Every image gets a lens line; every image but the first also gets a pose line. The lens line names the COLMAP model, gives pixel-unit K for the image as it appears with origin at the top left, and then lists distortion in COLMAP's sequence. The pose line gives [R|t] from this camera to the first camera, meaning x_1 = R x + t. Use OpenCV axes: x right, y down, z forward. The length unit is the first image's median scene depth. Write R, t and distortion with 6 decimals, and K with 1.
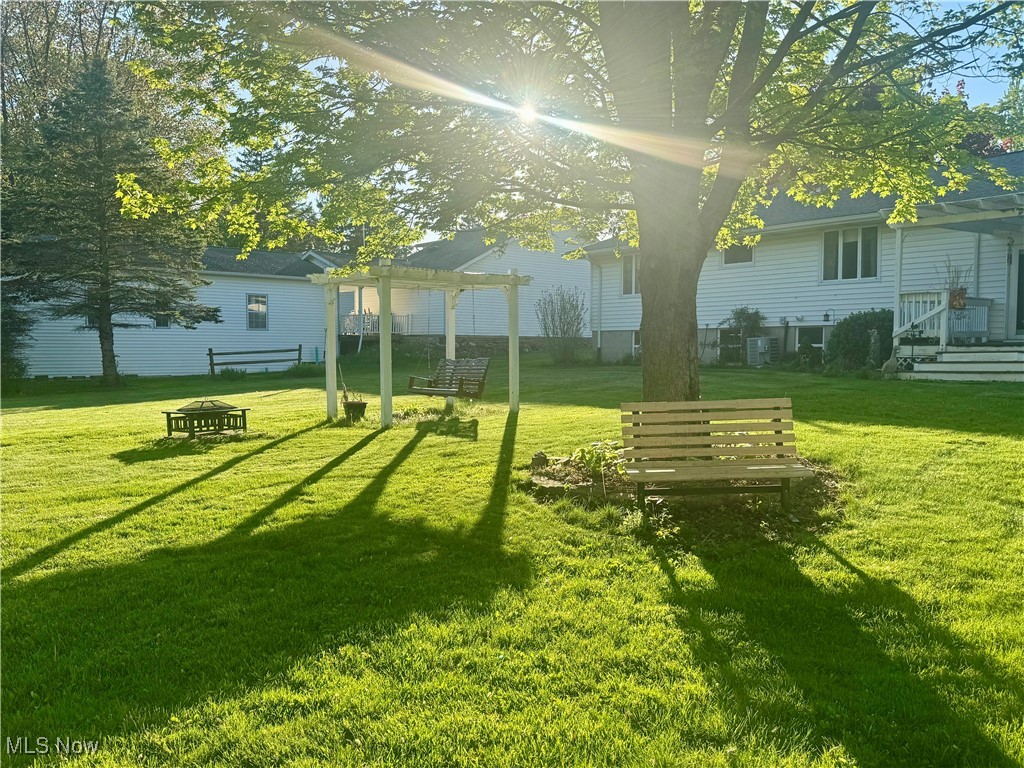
lens RADIAL K [[818.7, 0, 513.2], [0, 818.7, 382.7], [0, 0, 1]] dist [0.044566, -0.059772]
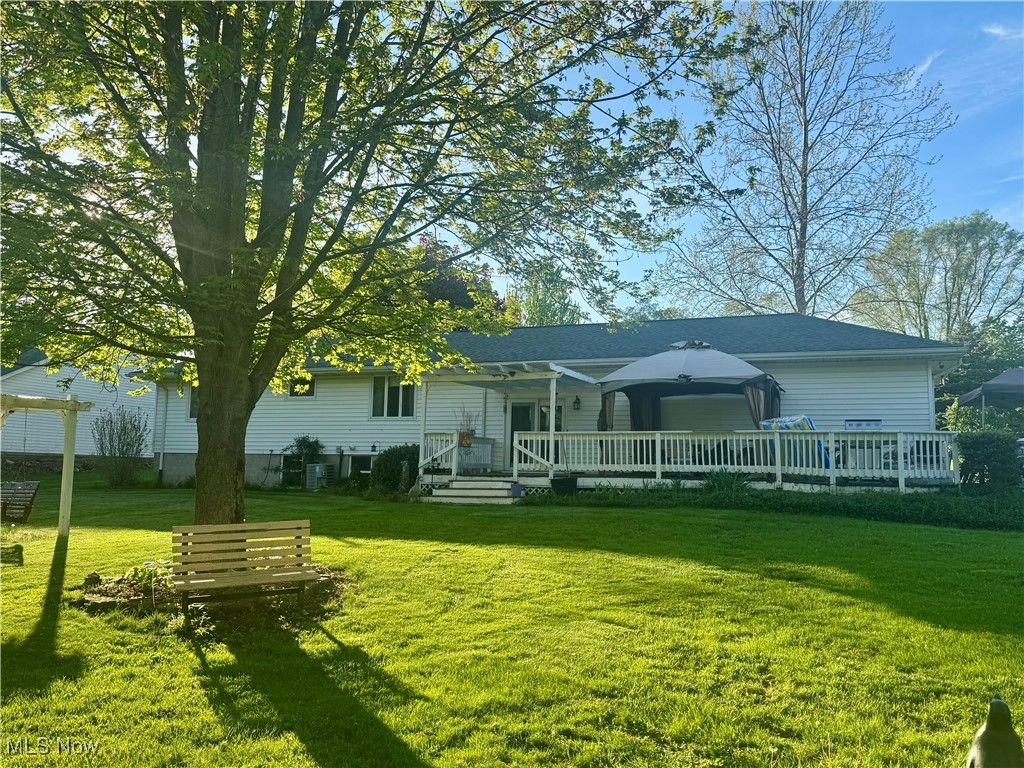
lens RADIAL K [[818.7, 0, 521.9], [0, 818.7, 379.0], [0, 0, 1]] dist [0.044566, -0.059772]
pose [[0.871142, 0.072178, 0.485697, -0.025159], [0.000339, 0.989049, -0.147589, -0.010087], [-0.491030, 0.128735, 0.861578, -0.302118]]
